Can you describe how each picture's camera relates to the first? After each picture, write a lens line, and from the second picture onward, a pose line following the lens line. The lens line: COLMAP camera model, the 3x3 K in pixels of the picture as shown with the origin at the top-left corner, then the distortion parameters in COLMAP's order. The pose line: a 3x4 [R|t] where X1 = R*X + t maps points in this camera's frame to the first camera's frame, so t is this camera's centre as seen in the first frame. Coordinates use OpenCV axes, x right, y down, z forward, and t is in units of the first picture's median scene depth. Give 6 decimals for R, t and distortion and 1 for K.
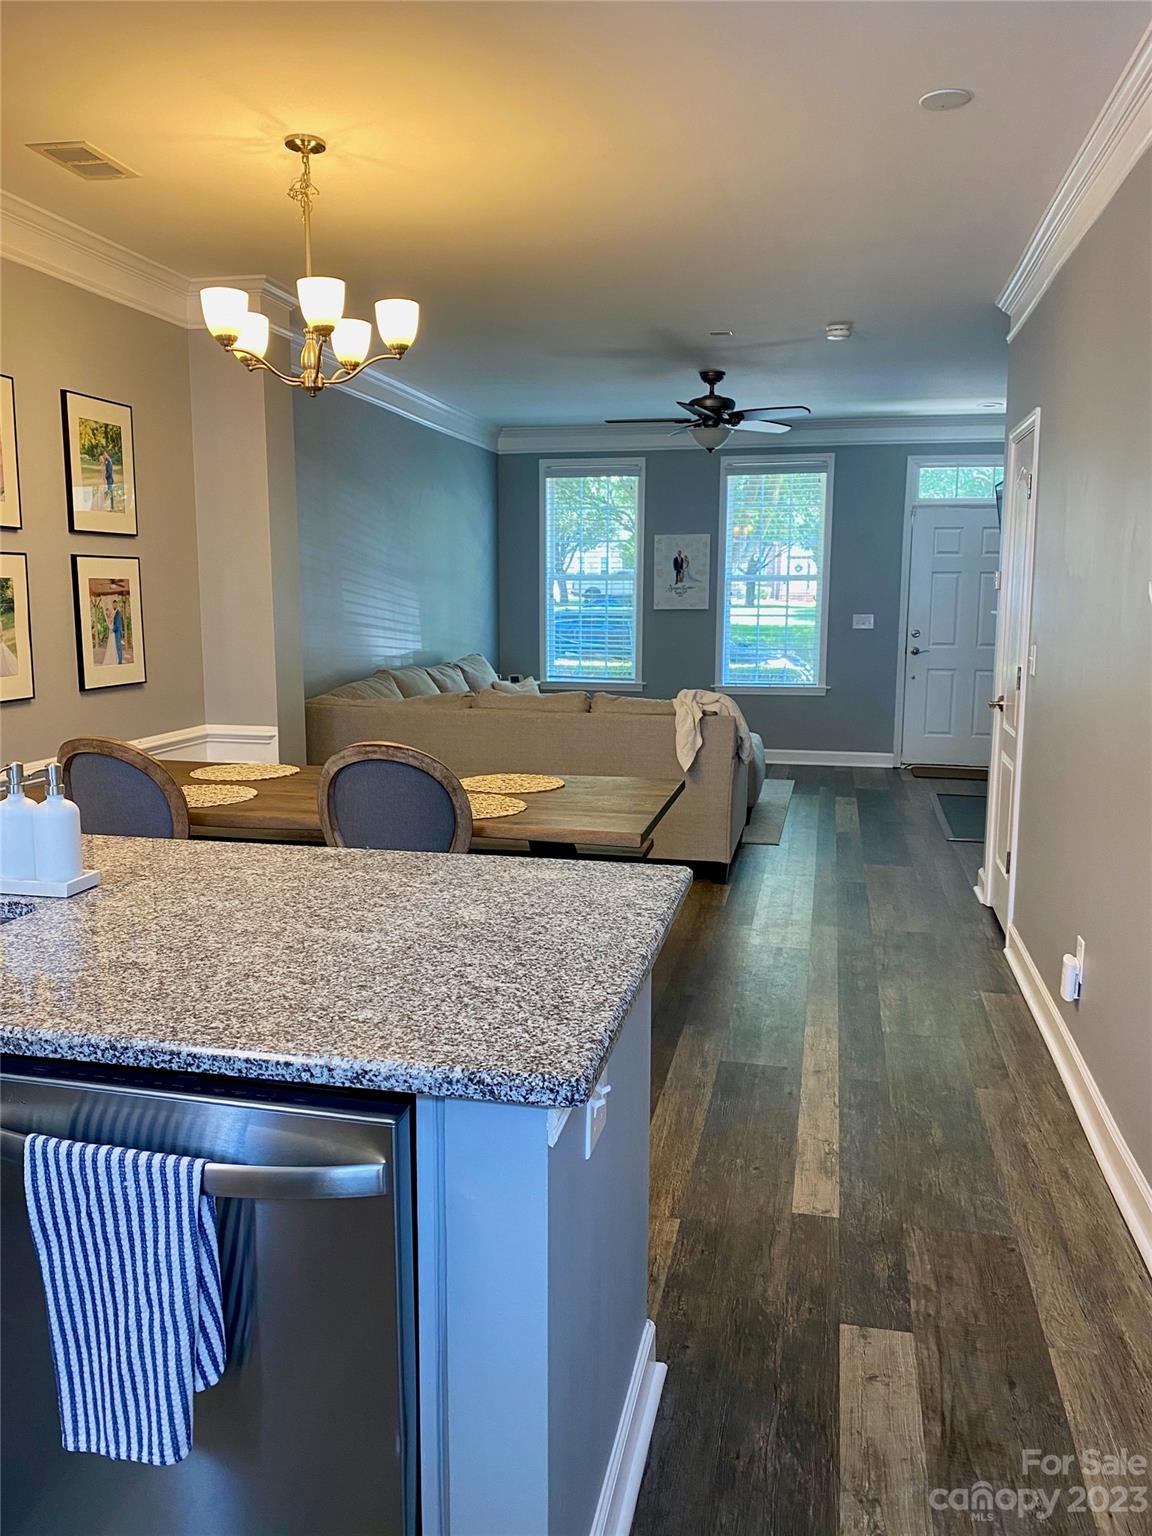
lens RADIAL K [[1170.9, 0, 561.1], [0, 1170.9, 754.3], [0, 0, 1]] dist [0.043206, -0.061935]
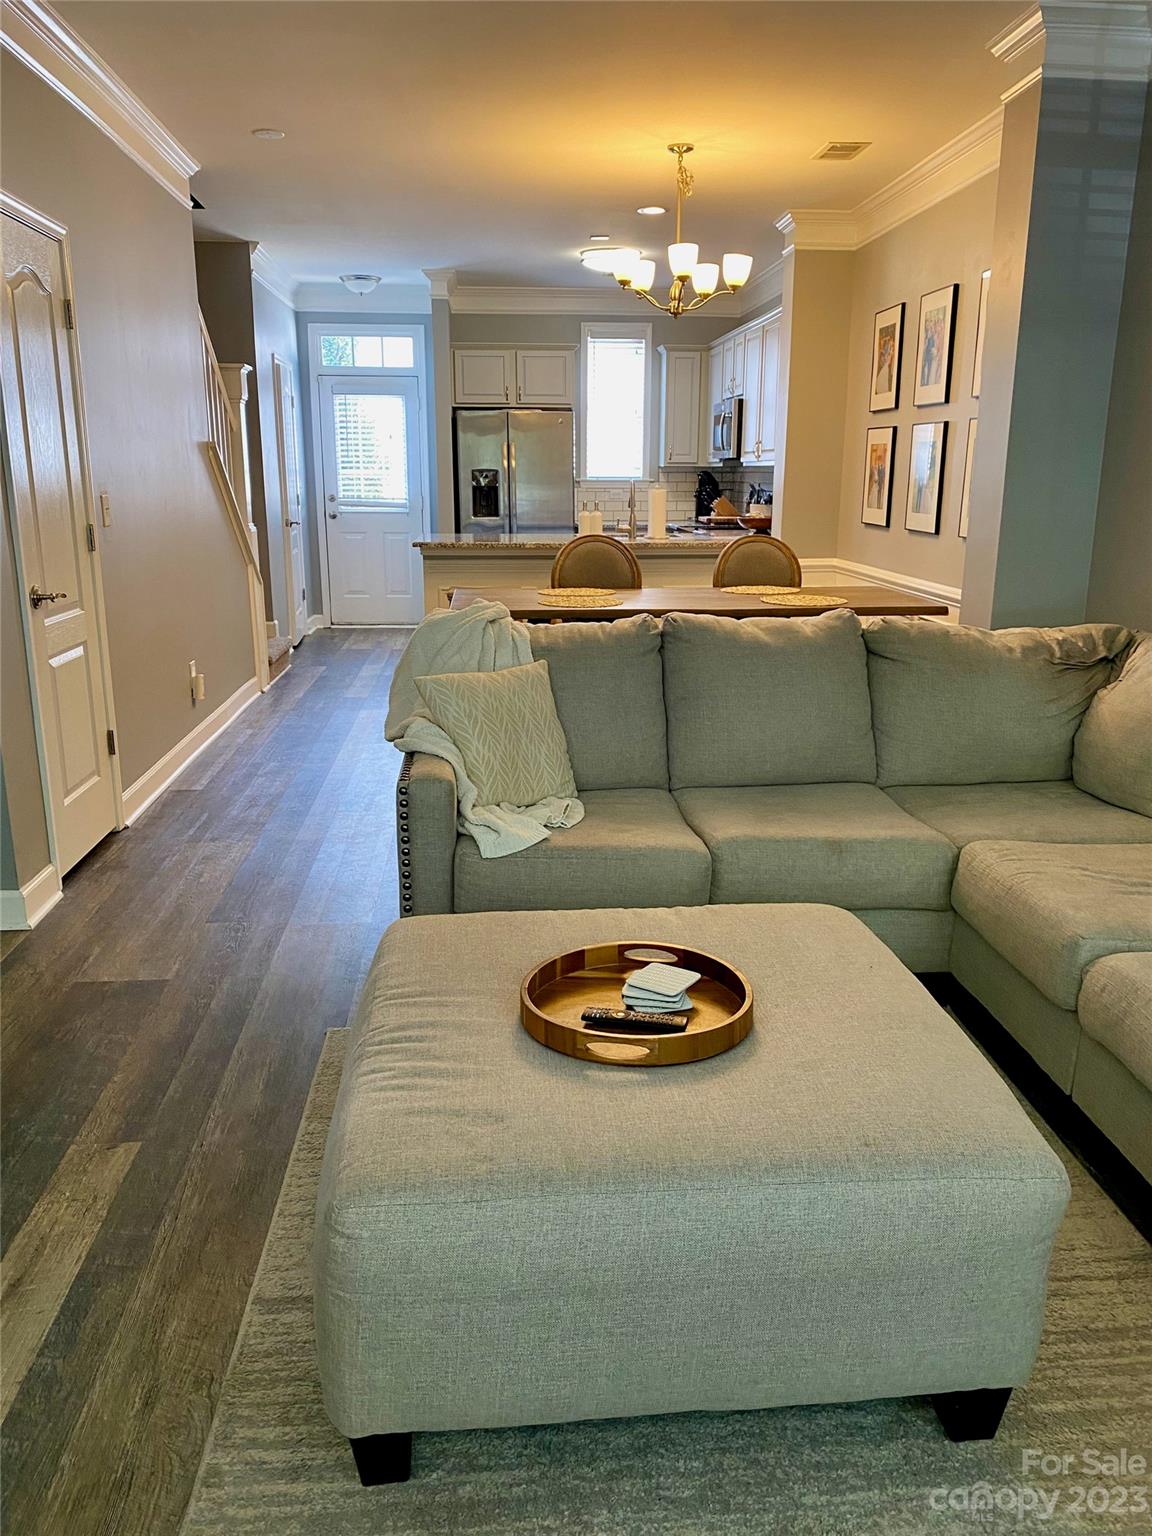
lens RADIAL K [[1169.9, 0, 576.0], [0, 1169.9, 768.0], [0, 0, 1]] dist [0.034880, -0.038280]
pose [[-0.955011, 0.062875, -0.289827, 0.191122], [-0.052995, 0.925359, 0.375371, -0.157628], [0.291796, 0.373843, -0.880396, 1.209172]]
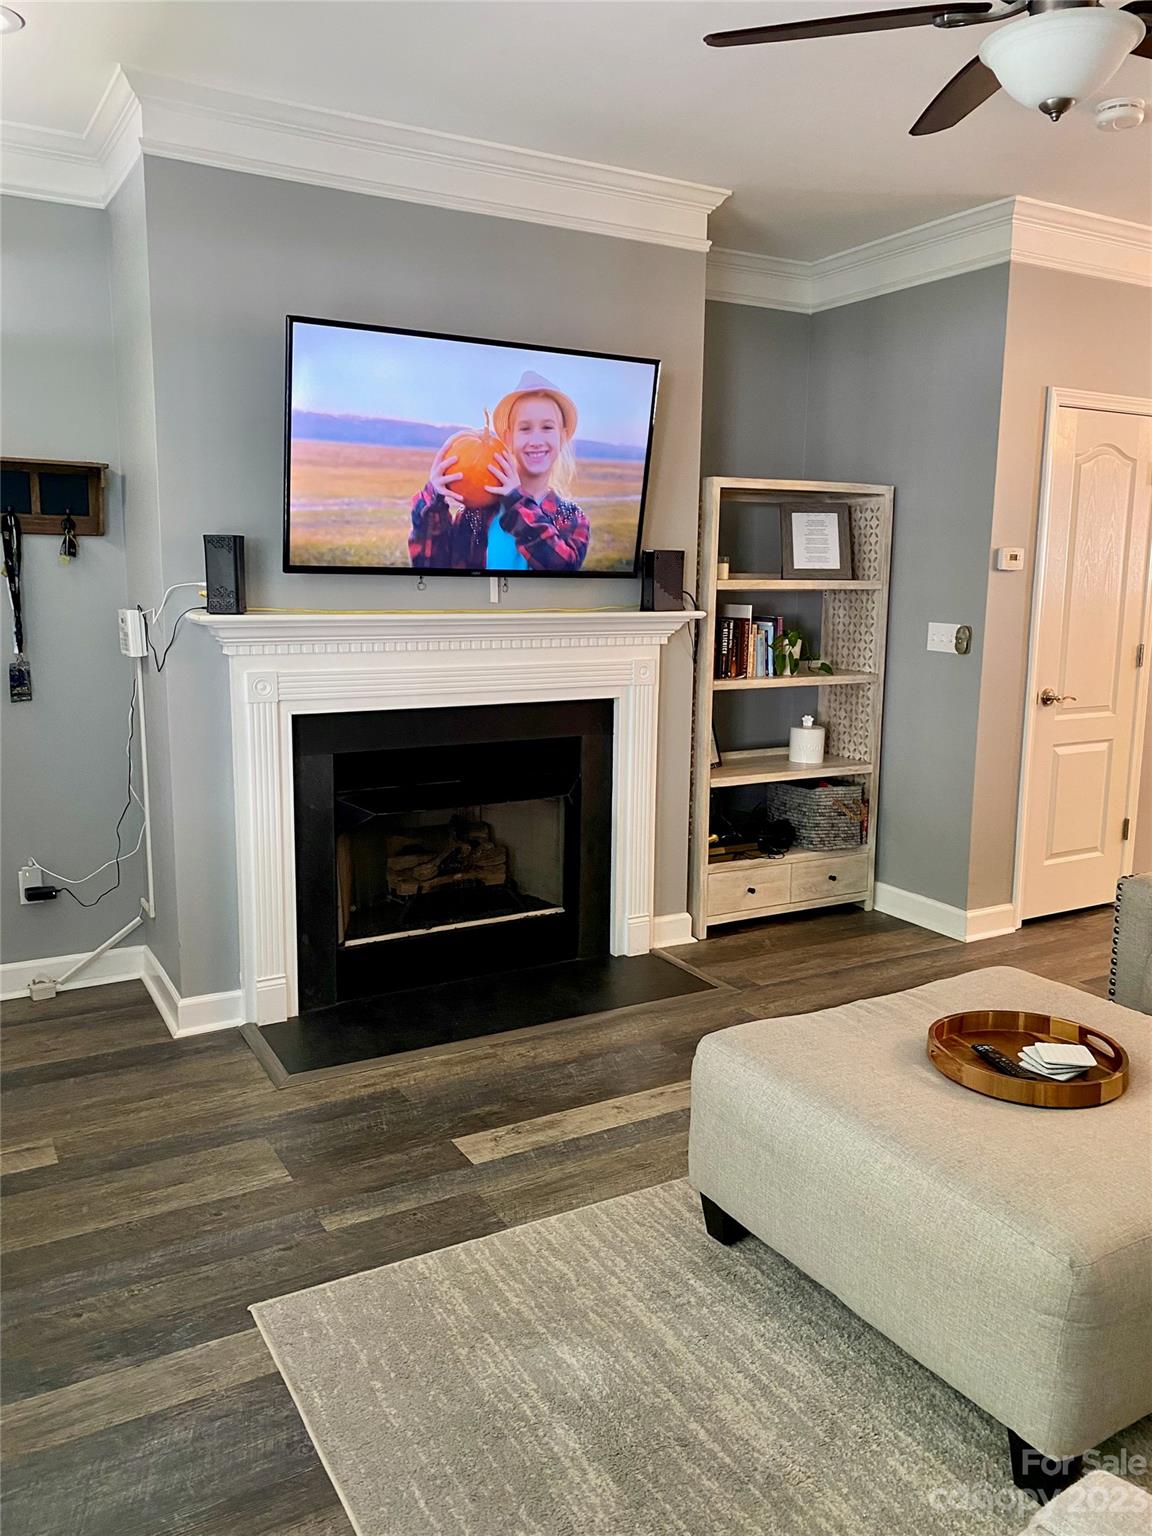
lens RADIAL K [[1177.6, 0, 583.9], [0, 1177.6, 757.5], [0, 0, 1]] dist [0.017370, -0.003248]
pose [[-0.675679, -0.132214, 0.725243, -0.027591], [0.091091, 0.961273, 0.260109, -0.181471], [-0.731547, 0.241813, -0.637468, 1.270165]]
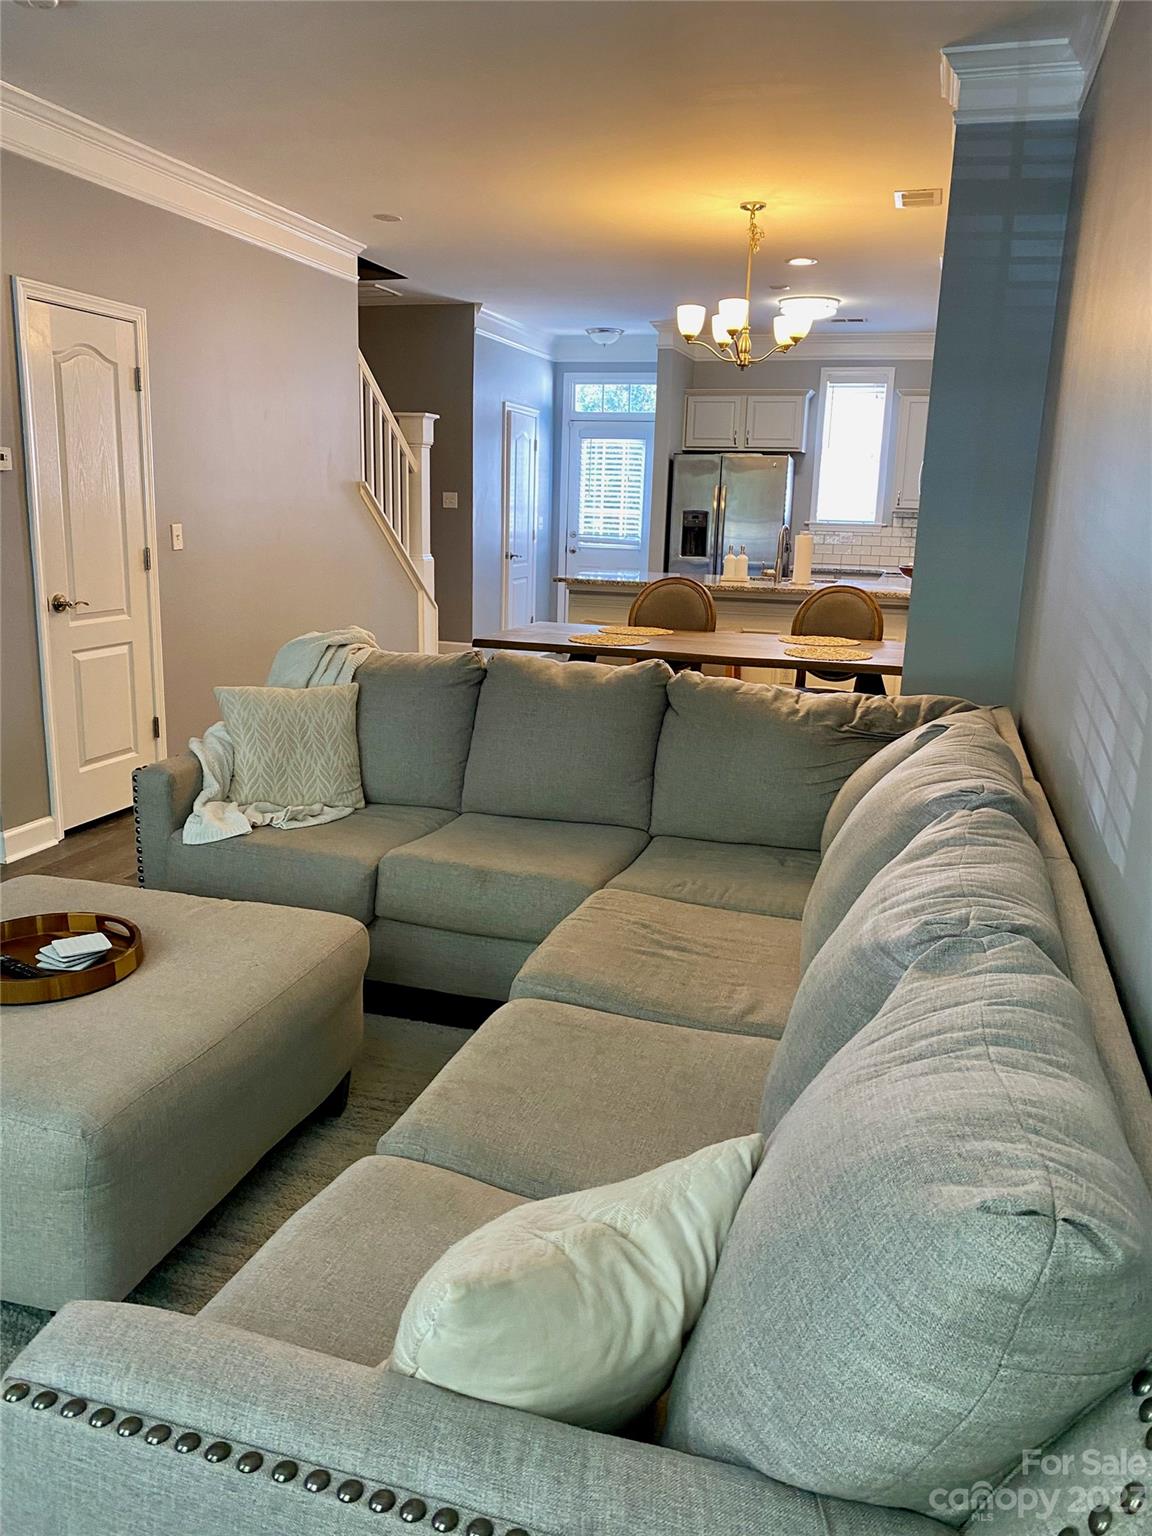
lens RADIAL K [[1177.6, 0, 583.9], [0, 1177.6, 757.5], [0, 0, 1]] dist [0.017370, -0.003248]
pose [[-0.996992, -0.050417, 0.058863, -0.048063], [-0.026391, 0.934950, 0.353796, -0.177142], [-0.072871, 0.351178, -0.933469, 1.267298]]
